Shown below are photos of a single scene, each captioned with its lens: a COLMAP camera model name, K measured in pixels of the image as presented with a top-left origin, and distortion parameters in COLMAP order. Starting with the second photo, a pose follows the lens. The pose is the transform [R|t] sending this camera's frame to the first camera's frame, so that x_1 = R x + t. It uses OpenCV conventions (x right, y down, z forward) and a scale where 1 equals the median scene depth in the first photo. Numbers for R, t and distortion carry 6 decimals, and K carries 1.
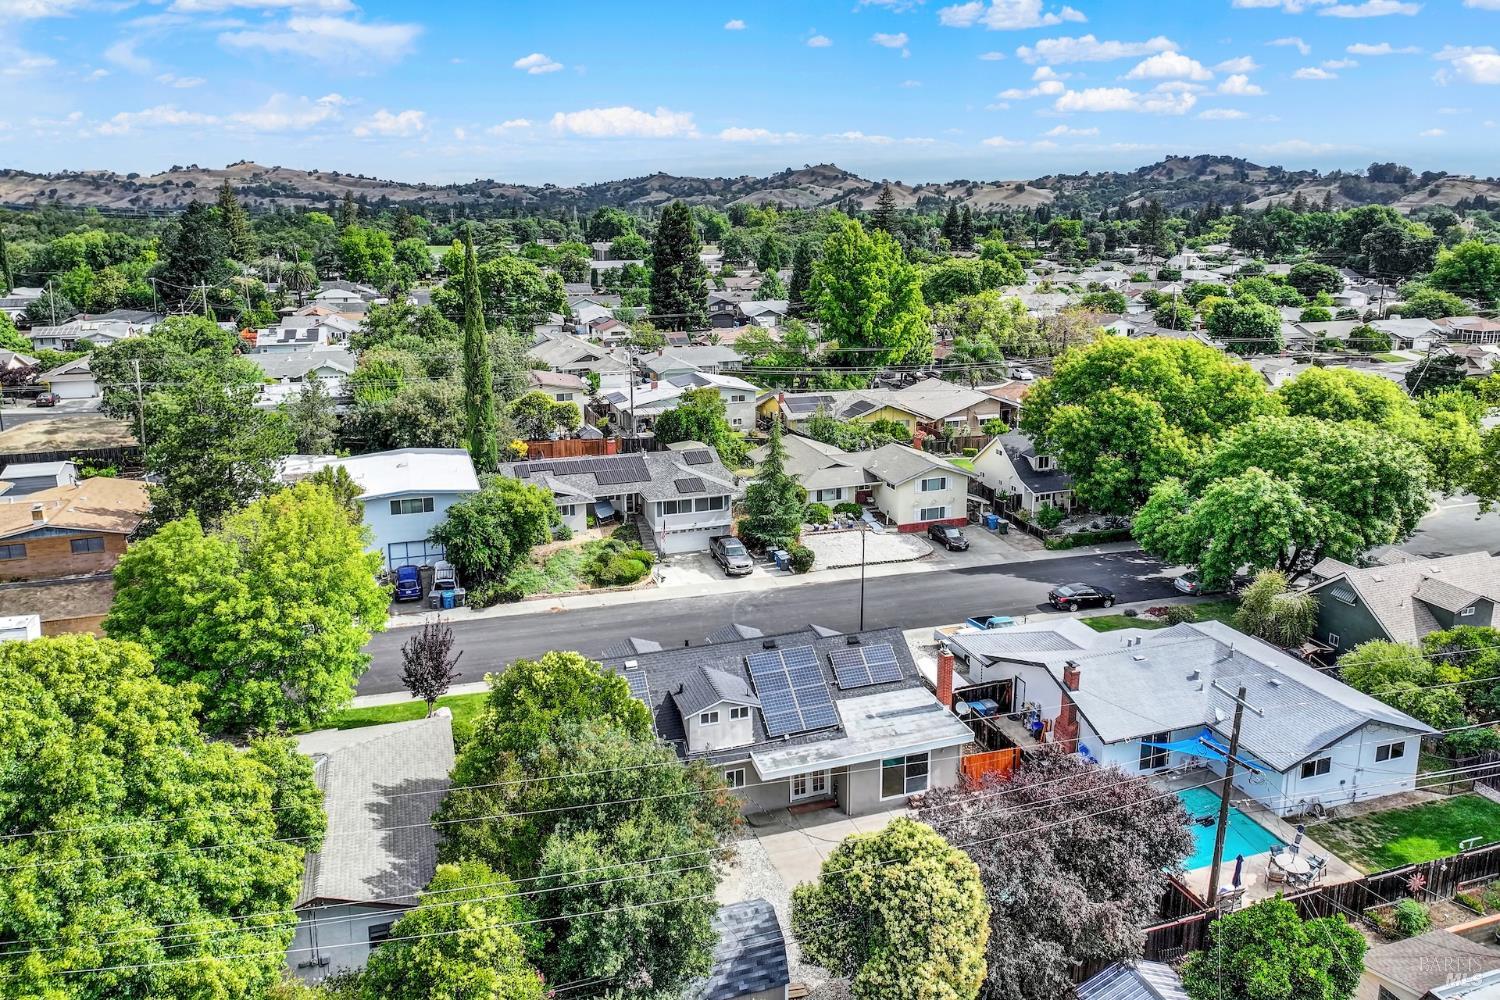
lens RADIAL K [[1037.4, 0, 756.6], [0, 1037.4, 501.6], [0, 0, 1]] dist [0.003545, 0.006375]
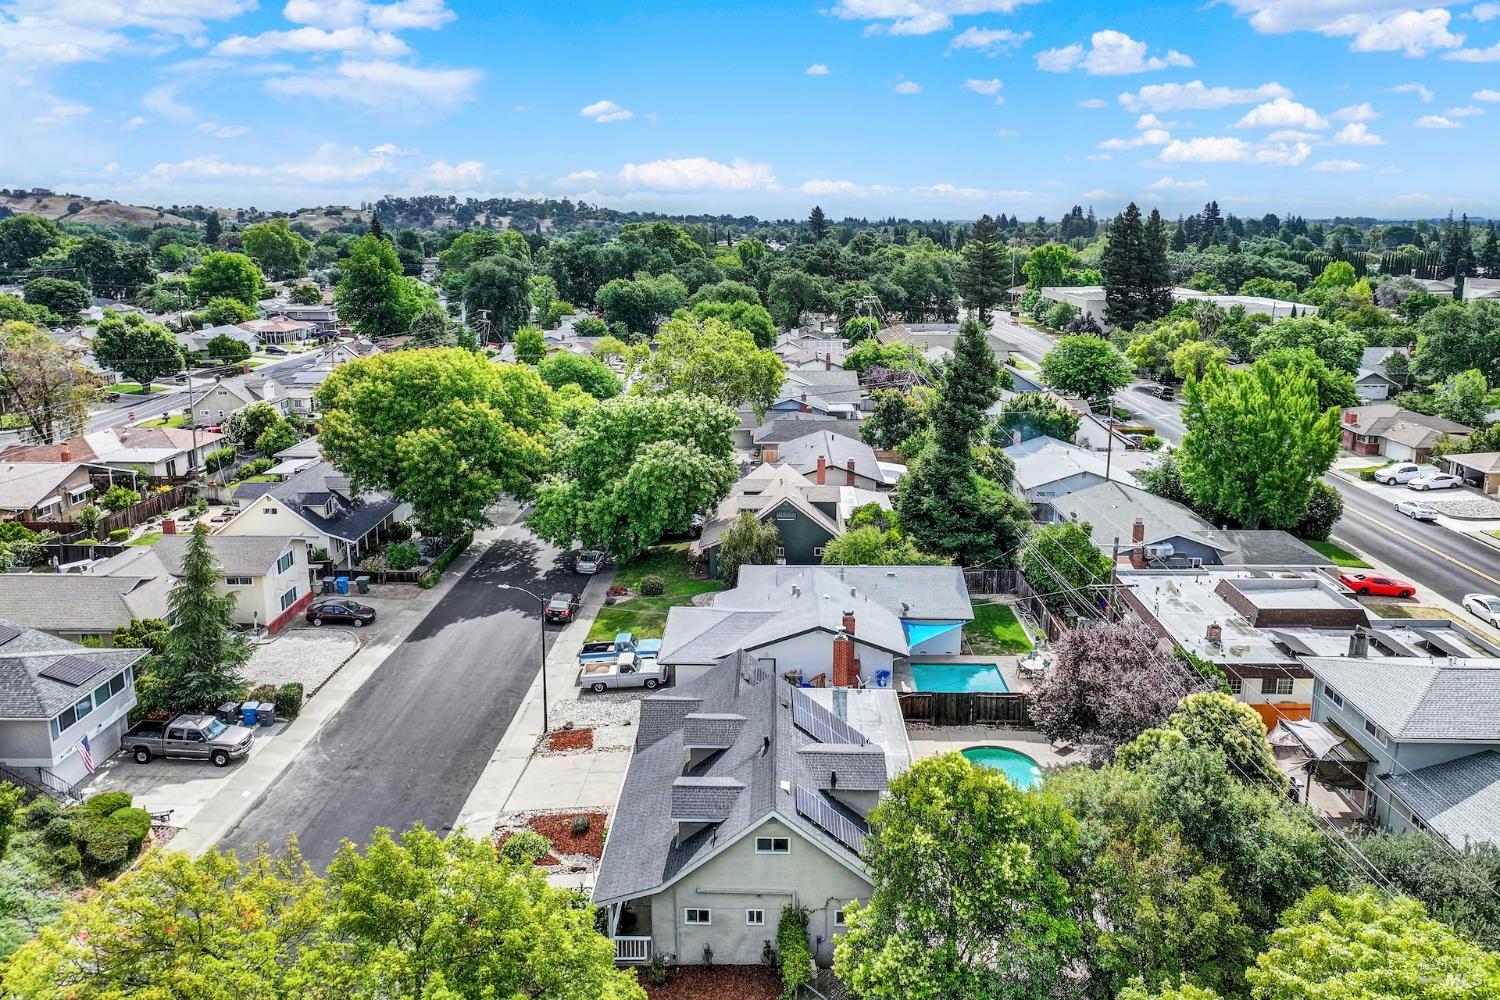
lens RADIAL K [[1037.4, 0, 756.6], [0, 1037.4, 501.6], [0, 0, 1]] dist [0.003545, 0.006375]
pose [[0.335379, -0.244588, 0.909779, -0.461561], [0.254537, 0.953319, 0.162462, -0.107624], [-0.907046, 0.177086, 0.381980, 0.391952]]
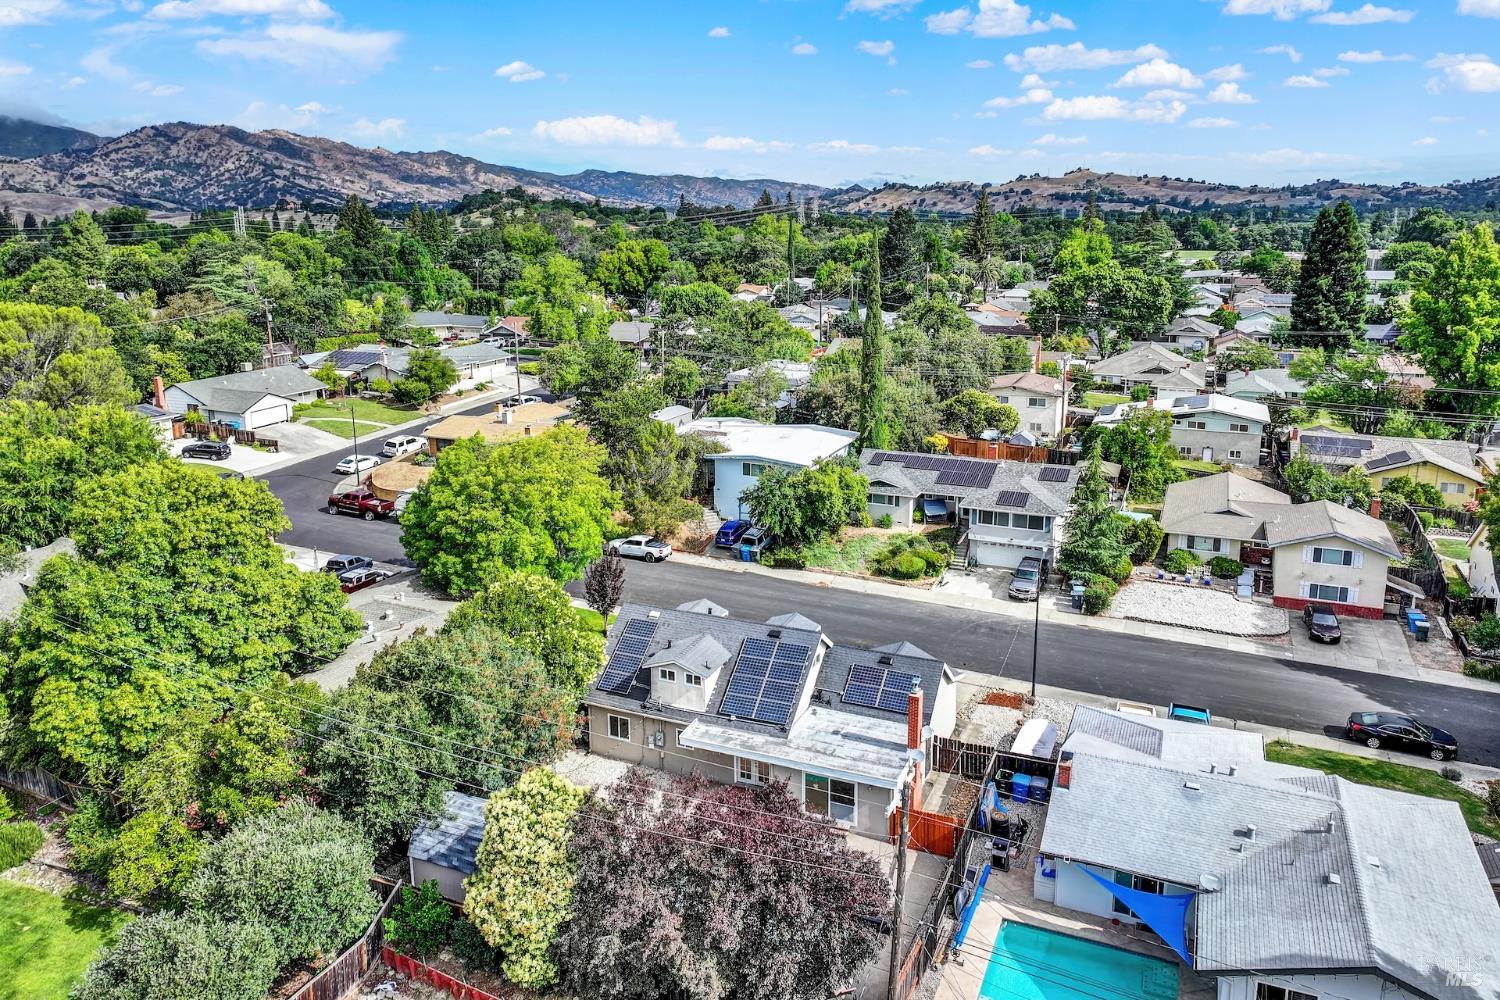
lens RADIAL K [[1037.4, 0, 756.6], [0, 1037.4, 501.6], [0, 0, 1]] dist [0.003545, 0.006375]
pose [[0.736672, 0.177142, -0.652638, 0.390442], [-0.179595, 0.981674, 0.063730, -0.032033], [0.651967, 0.070262, 0.754985, 0.122235]]
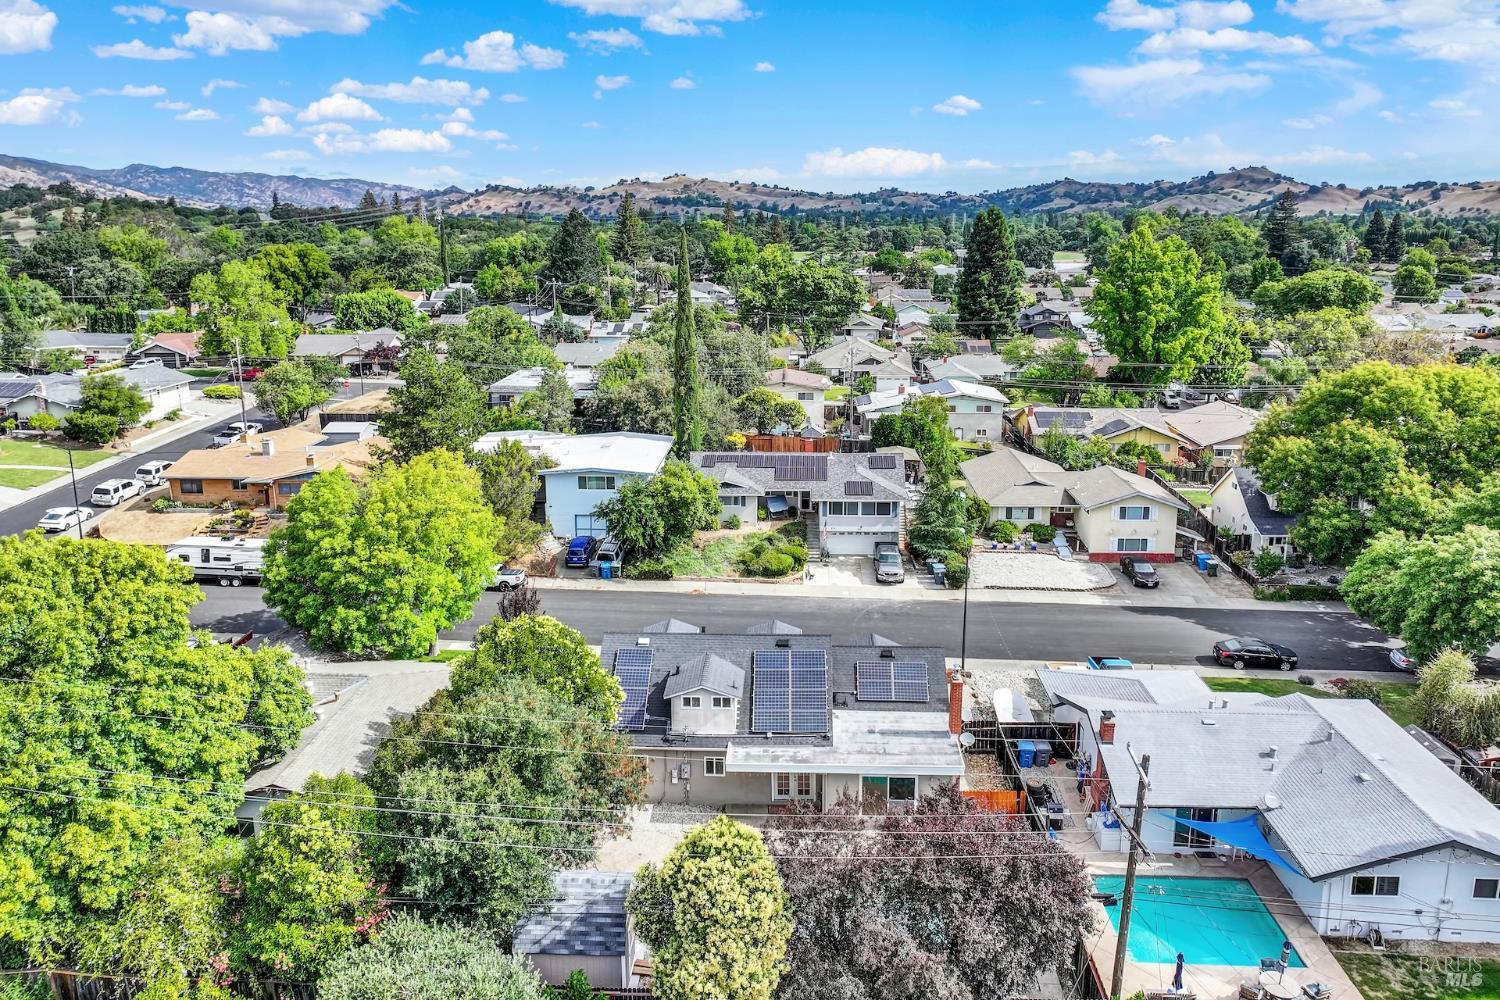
lens RADIAL K [[1037.4, 0, 756.6], [0, 1037.4, 501.6], [0, 0, 1]] dist [0.003545, 0.006375]
pose [[0.931145, 0.095769, -0.351848, 0.198548], [-0.098186, 0.995107, 0.011014, -0.004308], [0.351181, 0.024291, 0.935992, 0.028329]]
